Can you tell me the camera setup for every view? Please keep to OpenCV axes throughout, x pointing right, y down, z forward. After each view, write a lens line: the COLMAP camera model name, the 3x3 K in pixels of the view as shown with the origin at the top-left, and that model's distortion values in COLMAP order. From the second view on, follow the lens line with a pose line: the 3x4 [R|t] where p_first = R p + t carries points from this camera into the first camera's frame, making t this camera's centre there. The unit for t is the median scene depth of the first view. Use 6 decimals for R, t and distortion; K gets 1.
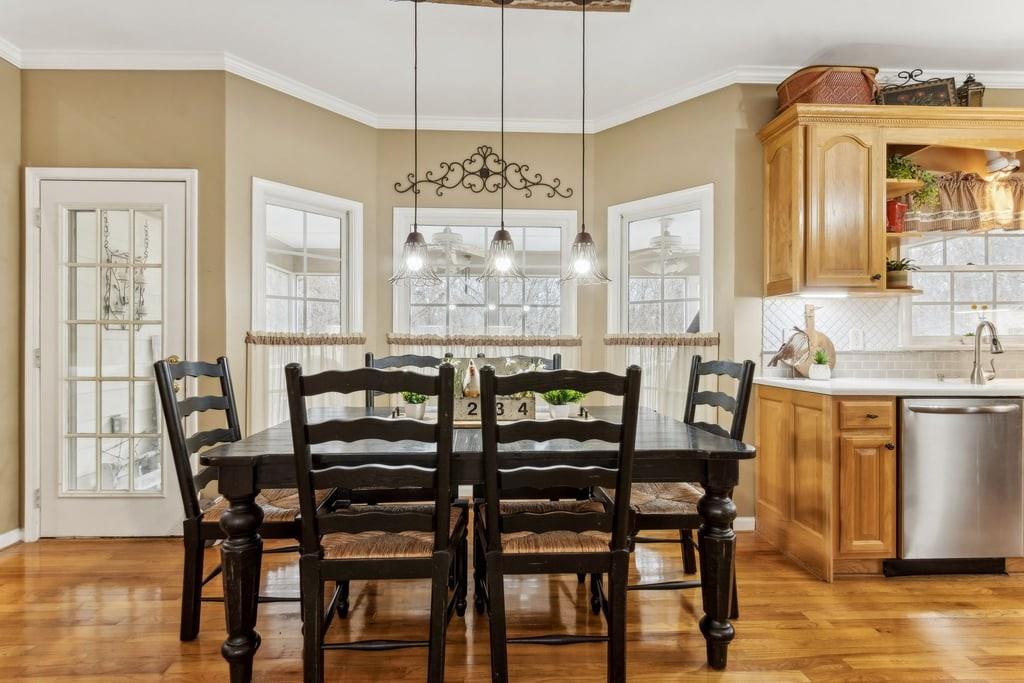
lens RADIAL K [[470.6, 0, 511.3], [0, 470.6, 339.0], [0, 0, 1]] dist [0.004246, -0.002044]
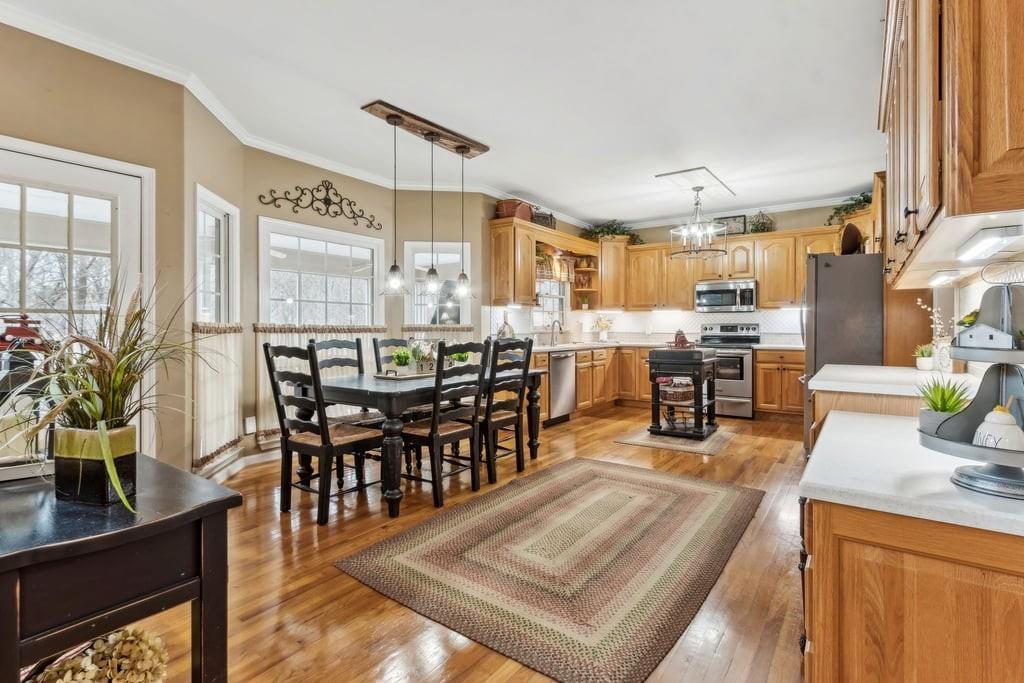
lens RADIAL K [[480.0, 0, 515.0], [0, 480.0, 328.9], [0, 0, 1]] dist [0.001201, 0.001400]
pose [[0.614523, -0.002411, 0.788895, -0.969239], [-0.004820, 0.999965, 0.006810, -0.009864], [-0.788884, -0.007987, 0.614490, -0.294170]]
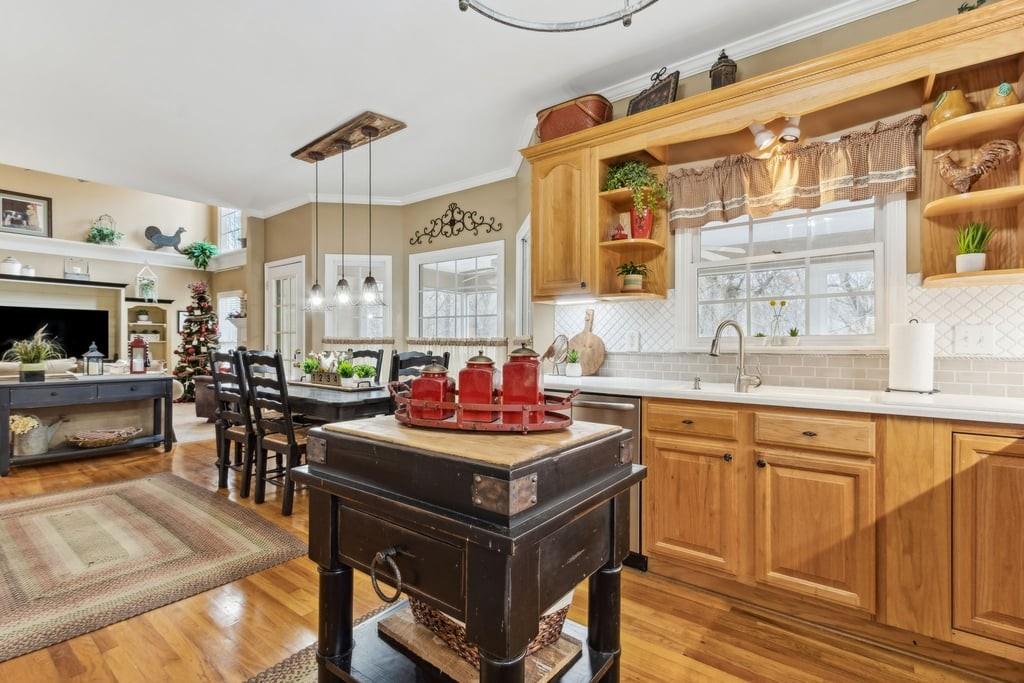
lens RADIAL K [[470.6, 0, 498.5], [0, 470.6, 345.4], [0, 0, 1]] dist [0.004246, -0.002044]
pose [[0.761175, 0.006737, -0.648512, 1.175358], [0.000253, 0.999943, 0.010684, -0.000176], [0.648547, -0.008296, 0.761129, 0.018401]]
